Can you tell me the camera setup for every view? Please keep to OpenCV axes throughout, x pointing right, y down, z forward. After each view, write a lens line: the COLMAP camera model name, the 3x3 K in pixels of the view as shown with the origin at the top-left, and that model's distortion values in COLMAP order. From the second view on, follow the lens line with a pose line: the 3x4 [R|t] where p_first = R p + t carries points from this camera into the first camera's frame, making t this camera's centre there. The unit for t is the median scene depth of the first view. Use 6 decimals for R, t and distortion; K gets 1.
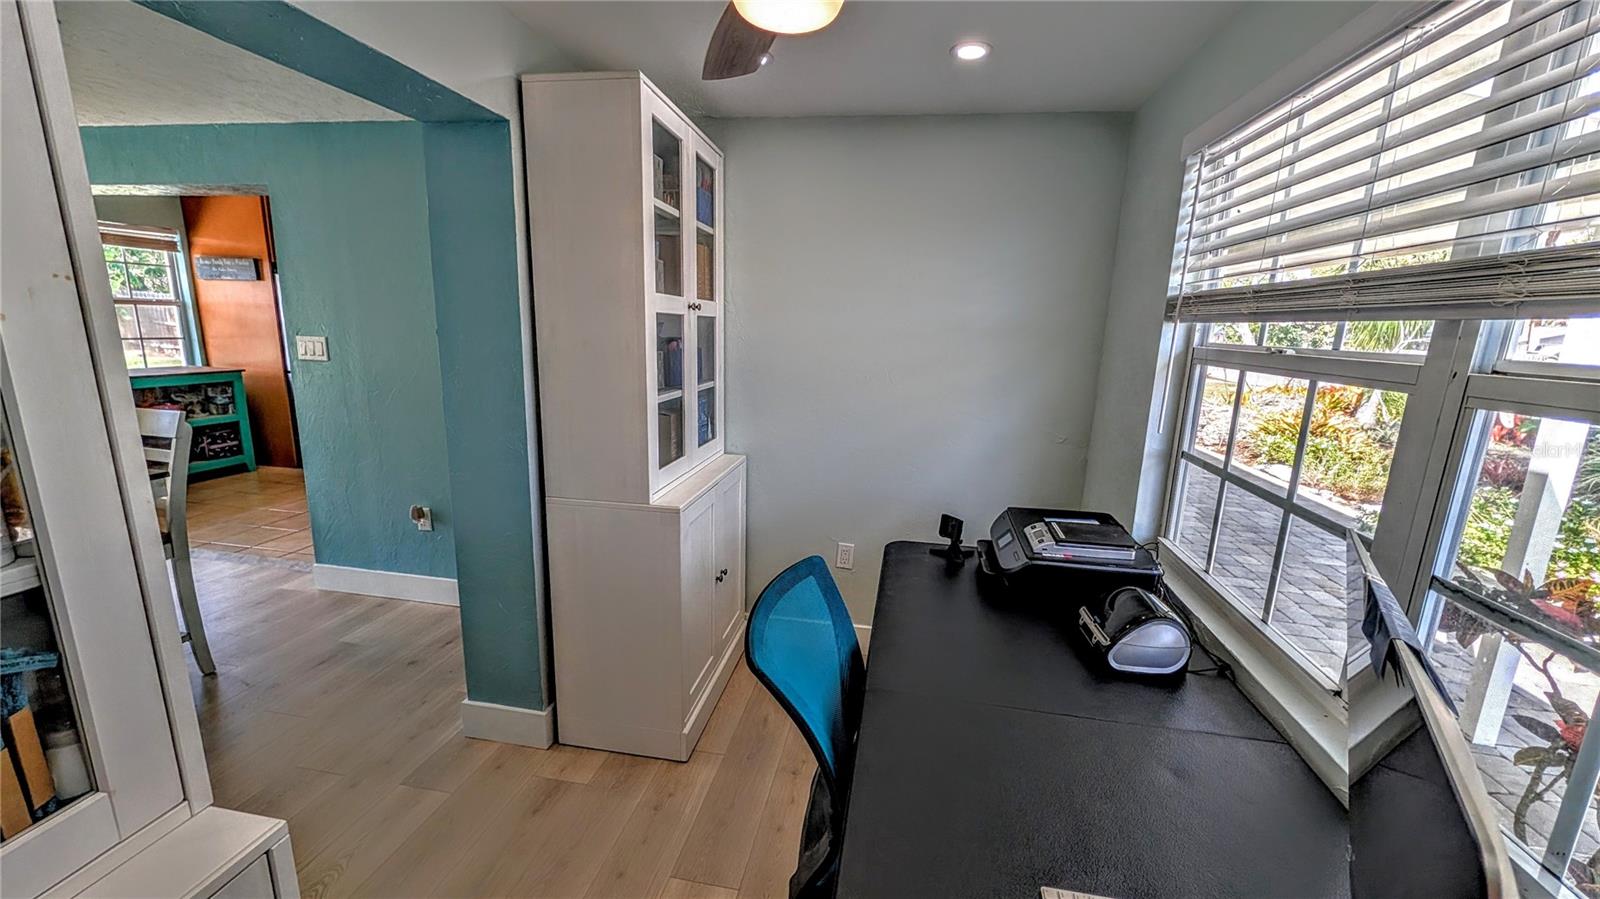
lens RADIAL K [[615.2, 0, 801.1], [0, 615.2, 451.2], [0, 0, 1]] dist [0.002161, -0.000495]
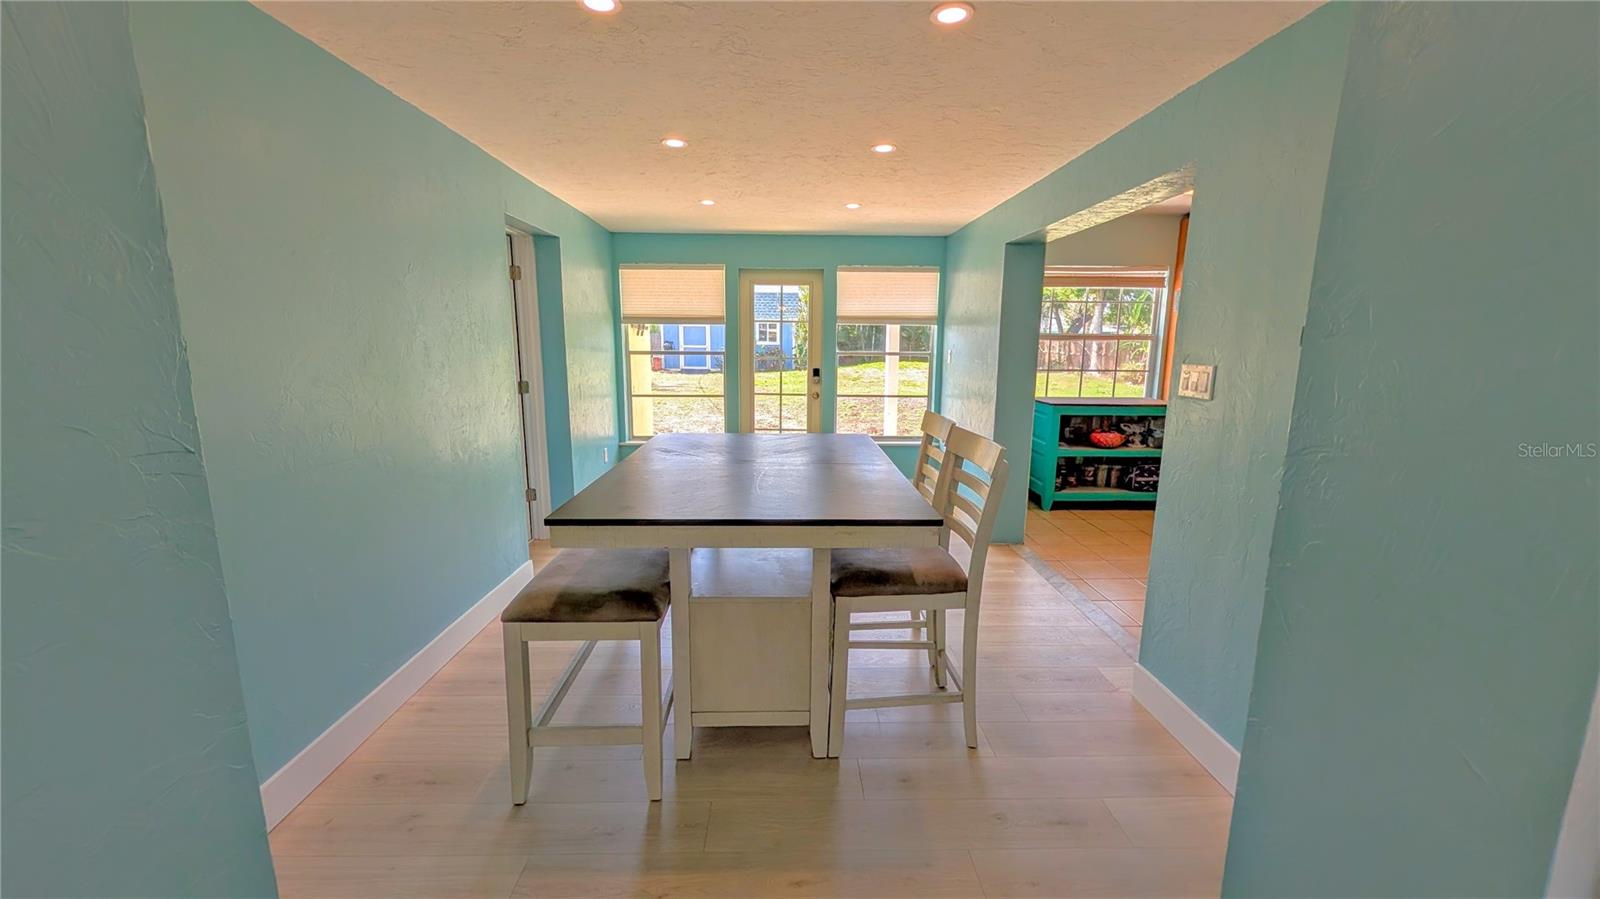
lens RADIAL K [[615.2, 0, 800.0], [0, 615.2, 447.1], [0, 0, 1]] dist [0.002161, -0.000495]
pose [[0.200161, 0.132130, -0.970813, -0.107086], [-0.197585, 0.975951, 0.092091, -0.040128], [0.959633, 0.173385, 0.221454, 0.244454]]
